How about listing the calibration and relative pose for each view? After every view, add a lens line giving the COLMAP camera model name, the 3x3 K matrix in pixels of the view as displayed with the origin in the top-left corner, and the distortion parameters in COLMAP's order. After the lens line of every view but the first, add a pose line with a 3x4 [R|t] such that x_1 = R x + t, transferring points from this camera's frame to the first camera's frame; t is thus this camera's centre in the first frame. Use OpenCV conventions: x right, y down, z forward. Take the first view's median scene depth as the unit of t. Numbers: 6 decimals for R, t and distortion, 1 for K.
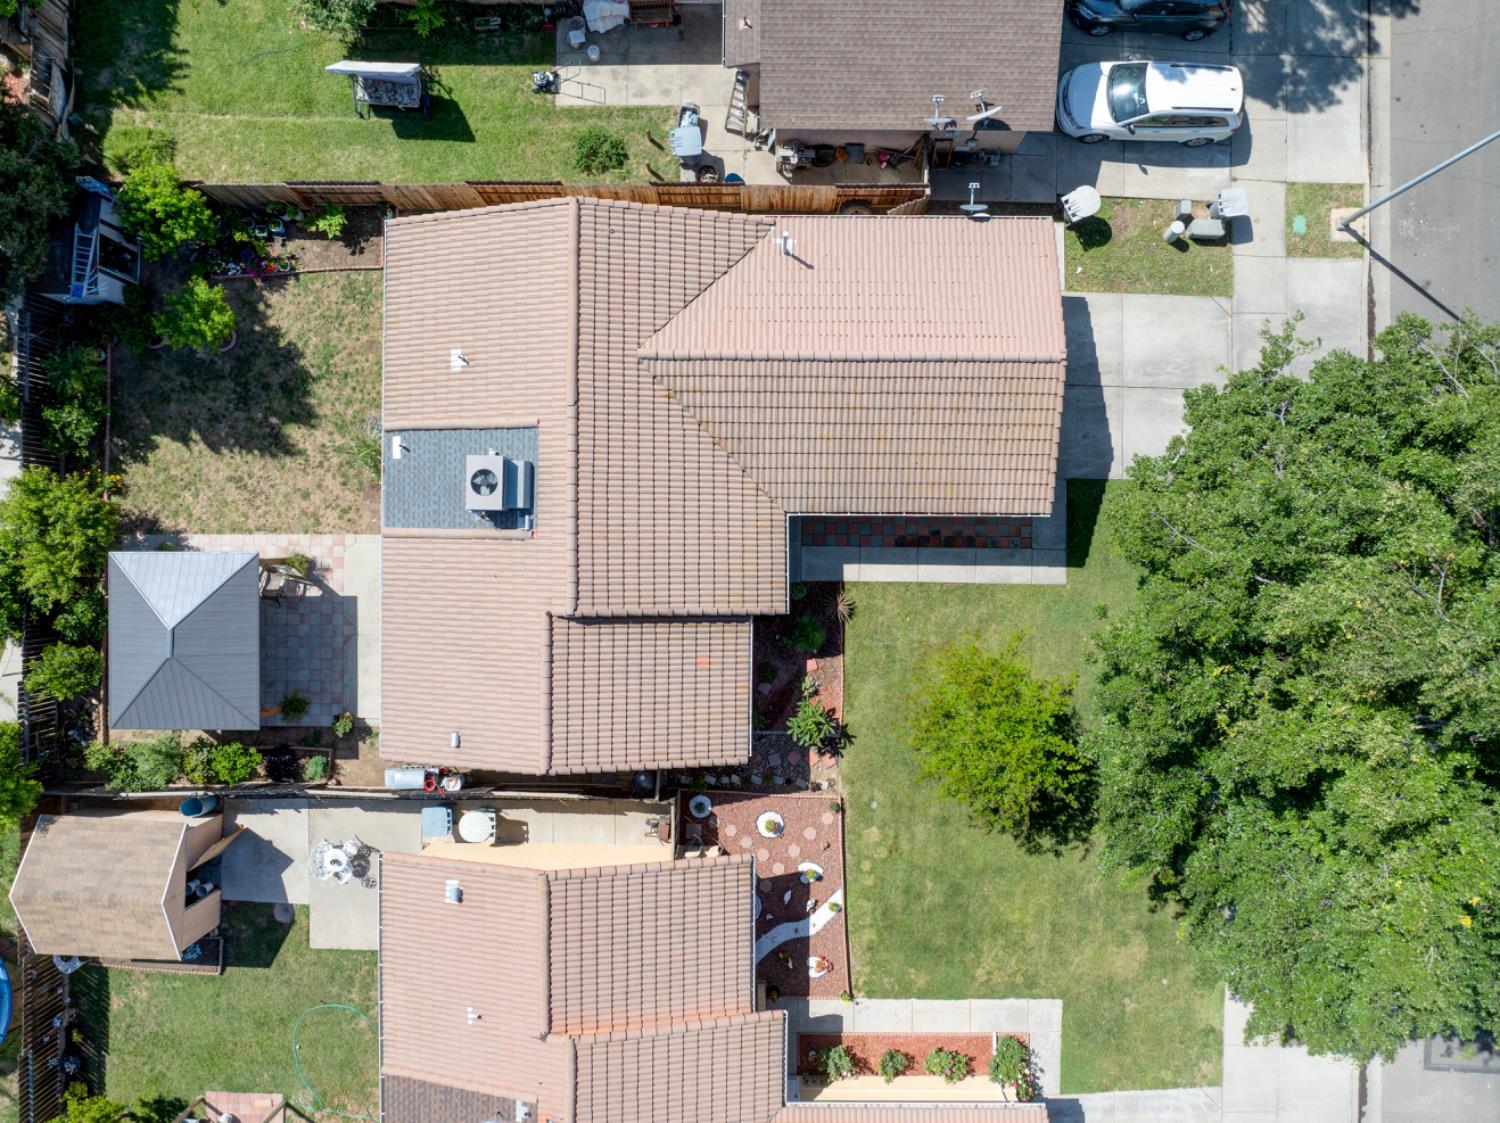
lens RADIAL K [[1060.8, 0, 750.0], [0, 1060.8, 561.5], [0, 0, 1]] dist [-0.052383, 0.034378]
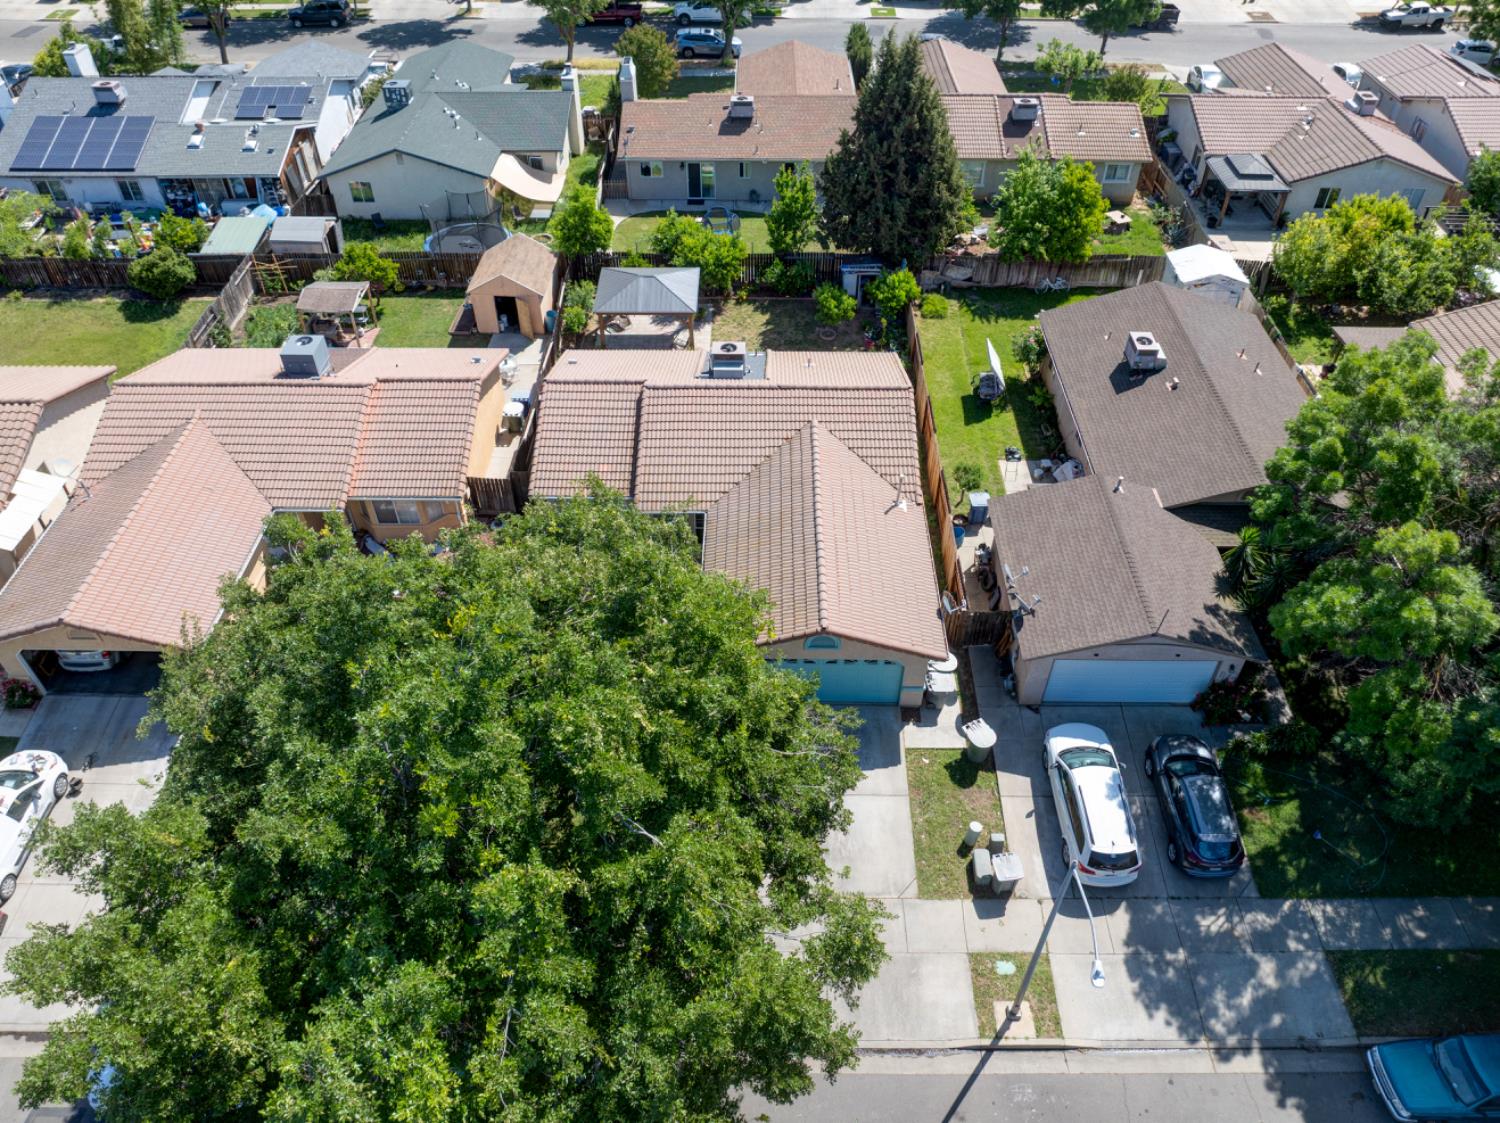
lens RADIAL K [[1060.8, 0, 750.0], [0, 1060.8, 561.5], [0, 0, 1]] dist [-0.052383, 0.034378]
pose [[-0.008285, 0.689197, -0.724527, 0.970666], [-0.999966, -0.006134, 0.005600, -0.099974], [-0.000584, 0.724548, 0.689224, 0.095665]]
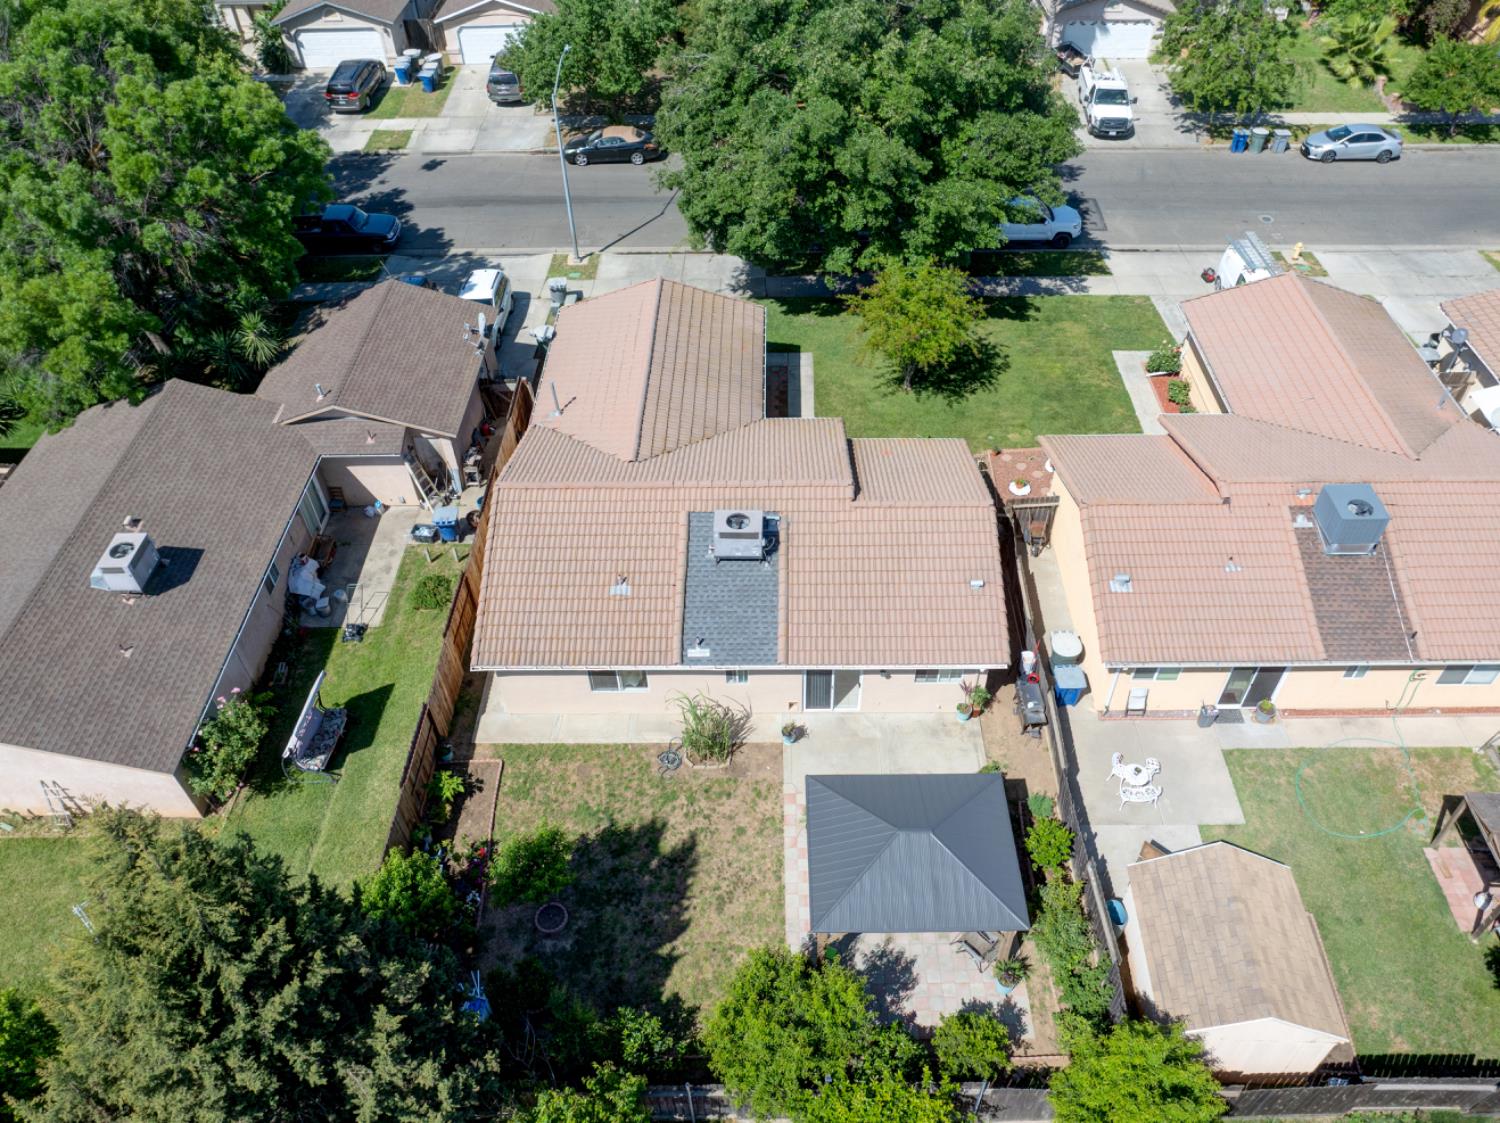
lens RADIAL K [[1071.3, 0, 776.4], [0, 1071.3, 562.7], [0, 0, 1]] dist [-0.001026, 0.001151]
pose [[-0.007702, -0.703973, 0.710185, -0.912532], [0.999878, -0.015058, -0.004083, -0.025259], [0.013568, 0.710067, 0.704004, 0.194601]]
